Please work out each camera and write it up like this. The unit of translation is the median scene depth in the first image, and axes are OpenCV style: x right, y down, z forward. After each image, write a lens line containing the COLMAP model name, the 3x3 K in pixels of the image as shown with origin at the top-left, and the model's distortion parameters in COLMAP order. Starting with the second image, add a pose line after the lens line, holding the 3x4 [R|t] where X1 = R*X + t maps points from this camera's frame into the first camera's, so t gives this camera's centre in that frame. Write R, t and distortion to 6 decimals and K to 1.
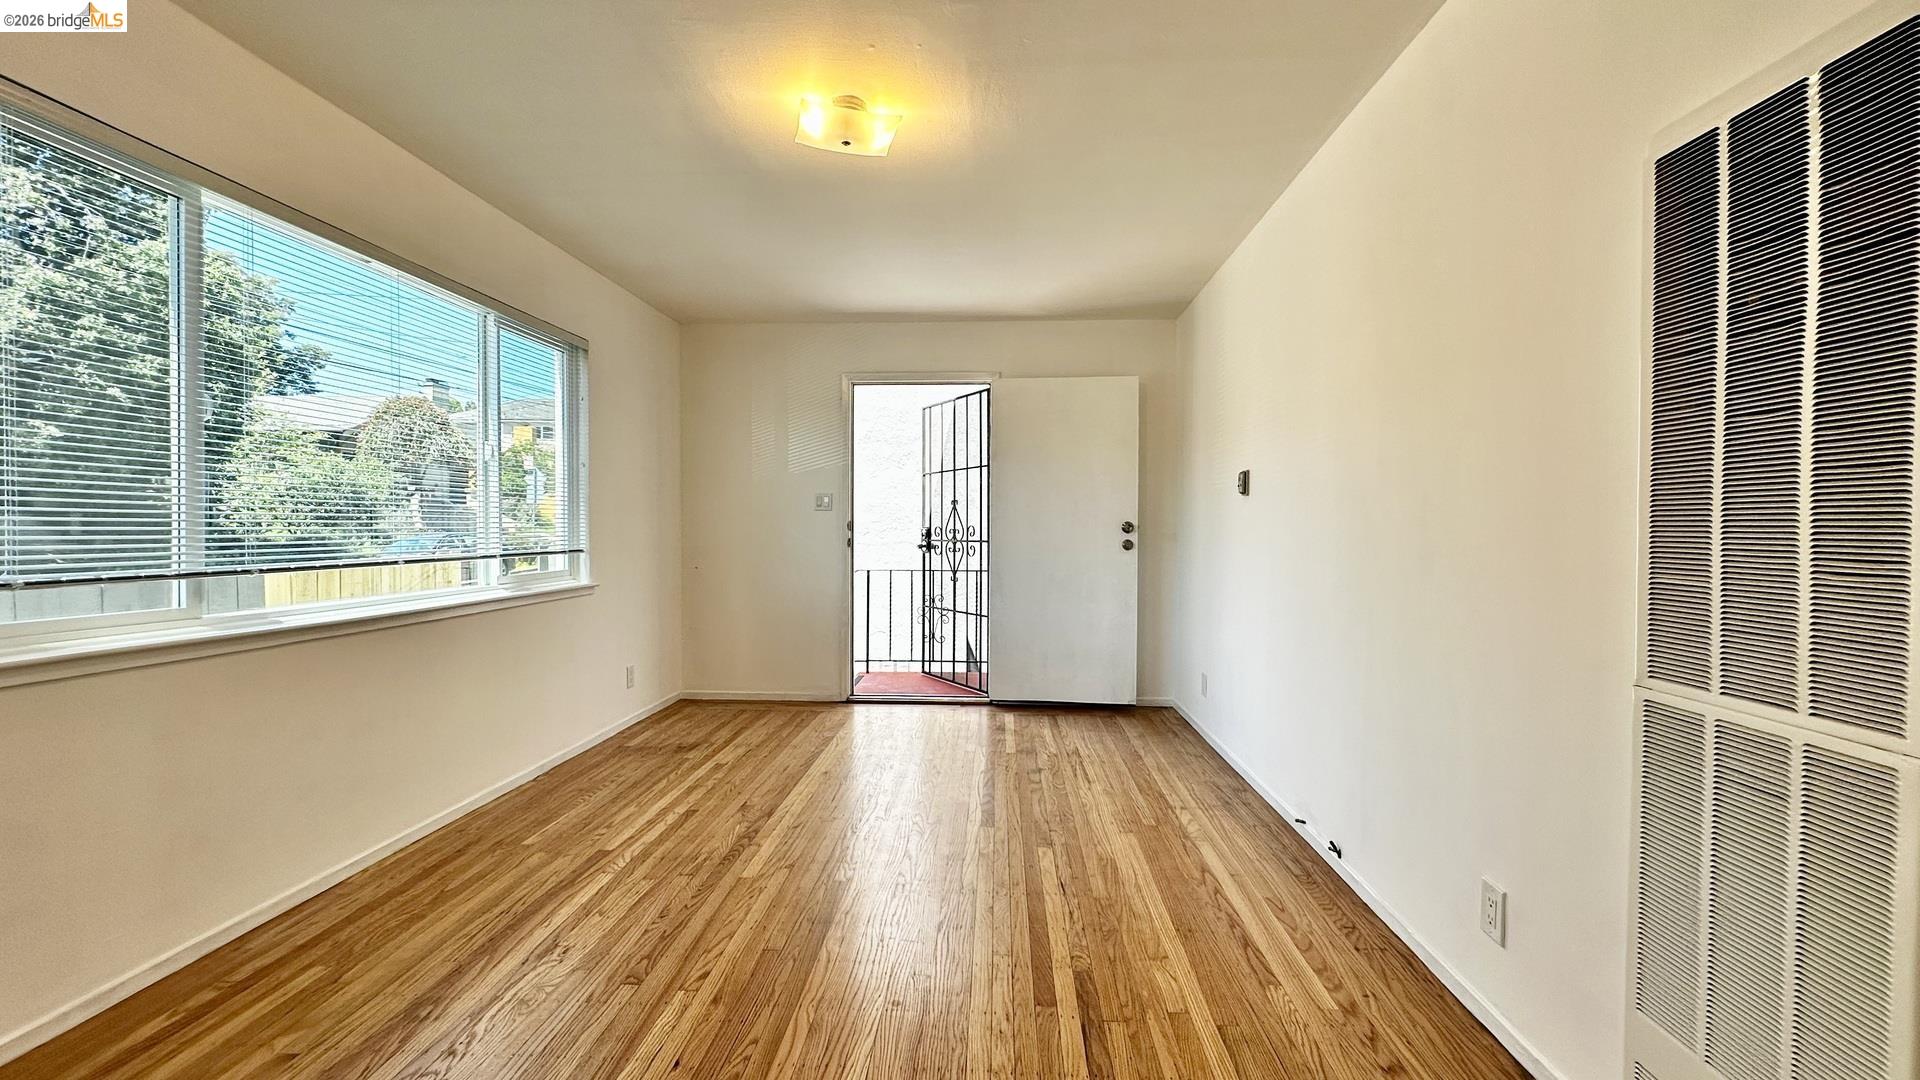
lens RADIAL K [[756.5, 0, 962.4], [0, 756.5, 530.6], [0, 0, 1]] dist [-0.001308, 0.000088]
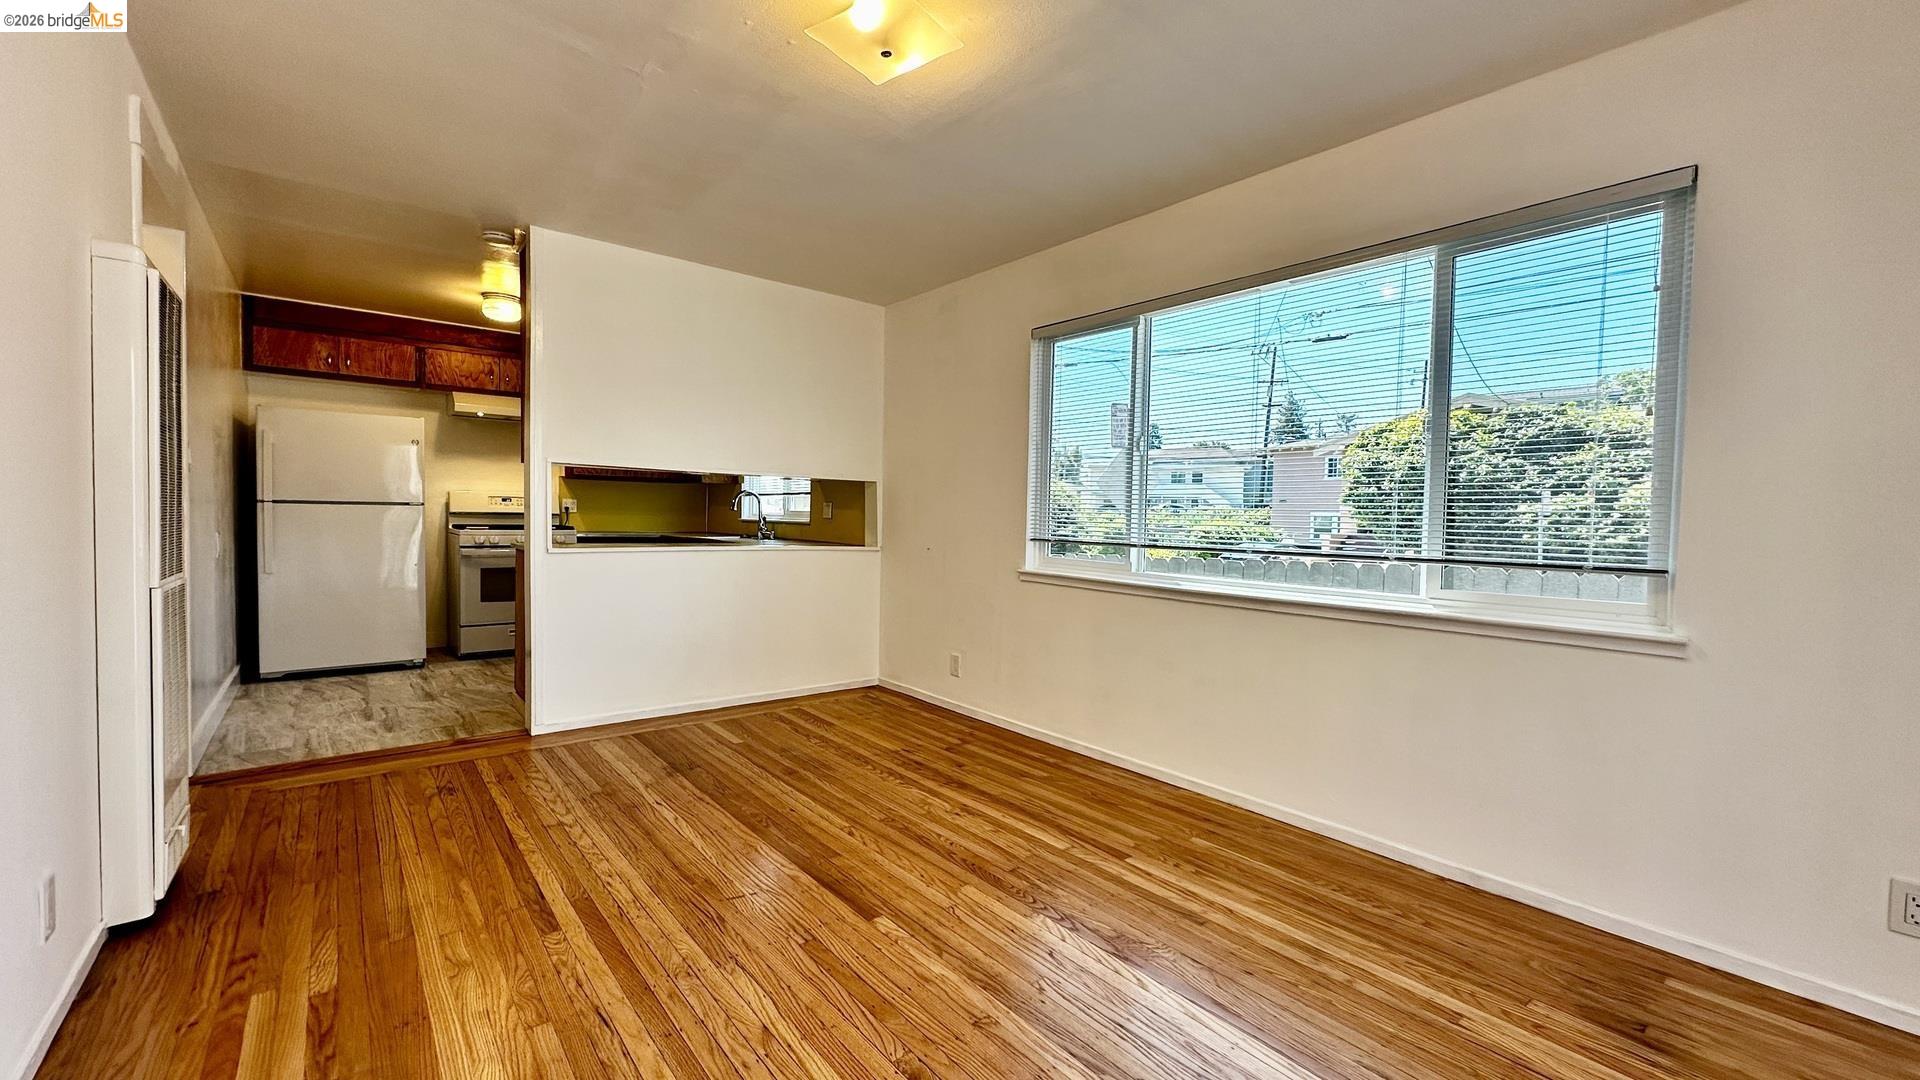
lens RADIAL K [[756.5, 0, 961.1], [0, 756.5, 538.0], [0, 0, 1]] dist [-0.001308, 0.000088]
pose [[-0.737415, 0.001387, -0.675439, 0.357652], [-0.027257, 0.999122, 0.031810, -0.003113], [0.674890, 0.041867, -0.736730, 1.708796]]
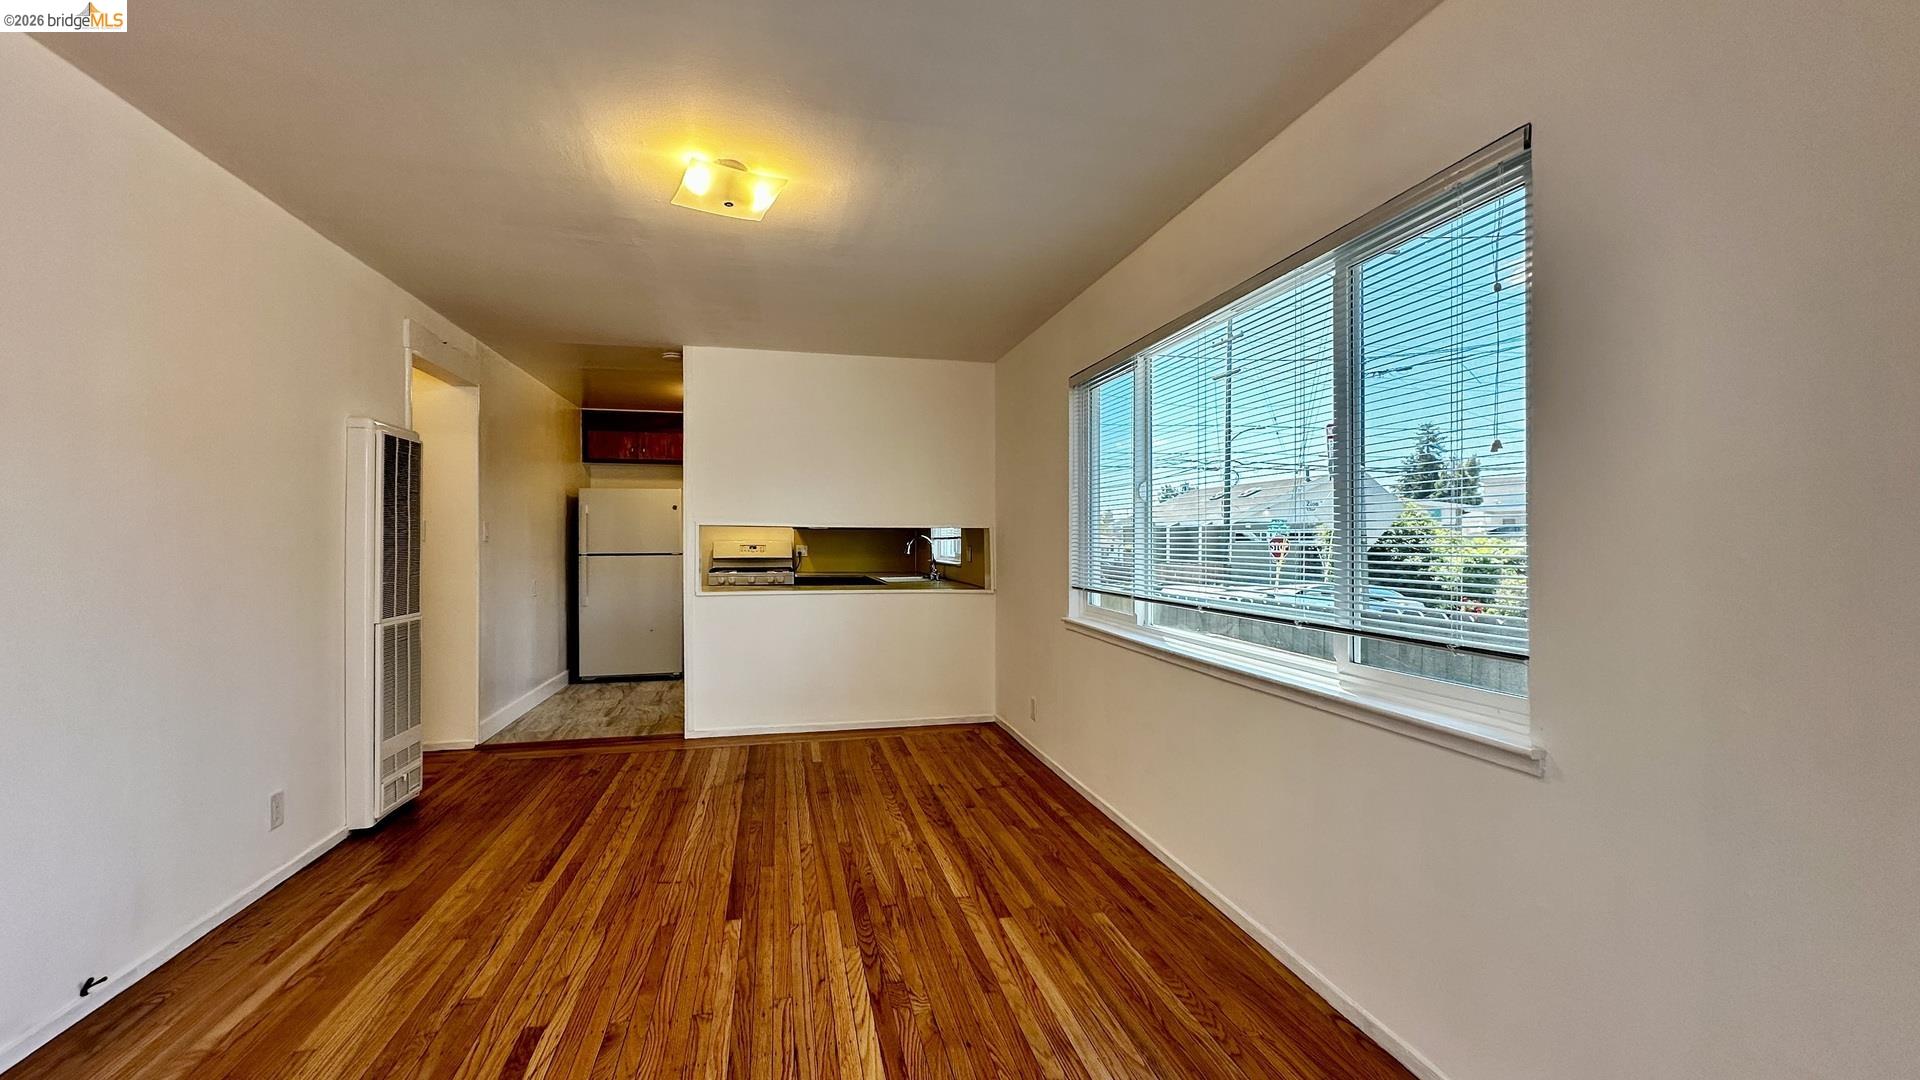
lens RADIAL K [[756.5, 0, 964.0], [0, 756.5, 545.5], [0, 0, 1]] dist [-0.001308, 0.000088]
pose [[-0.958275, -0.002694, -0.285836, -0.167081], [-0.006196, 0.999916, 0.011351, -0.059678], [0.285782, 0.012648, -0.958211, 2.093886]]
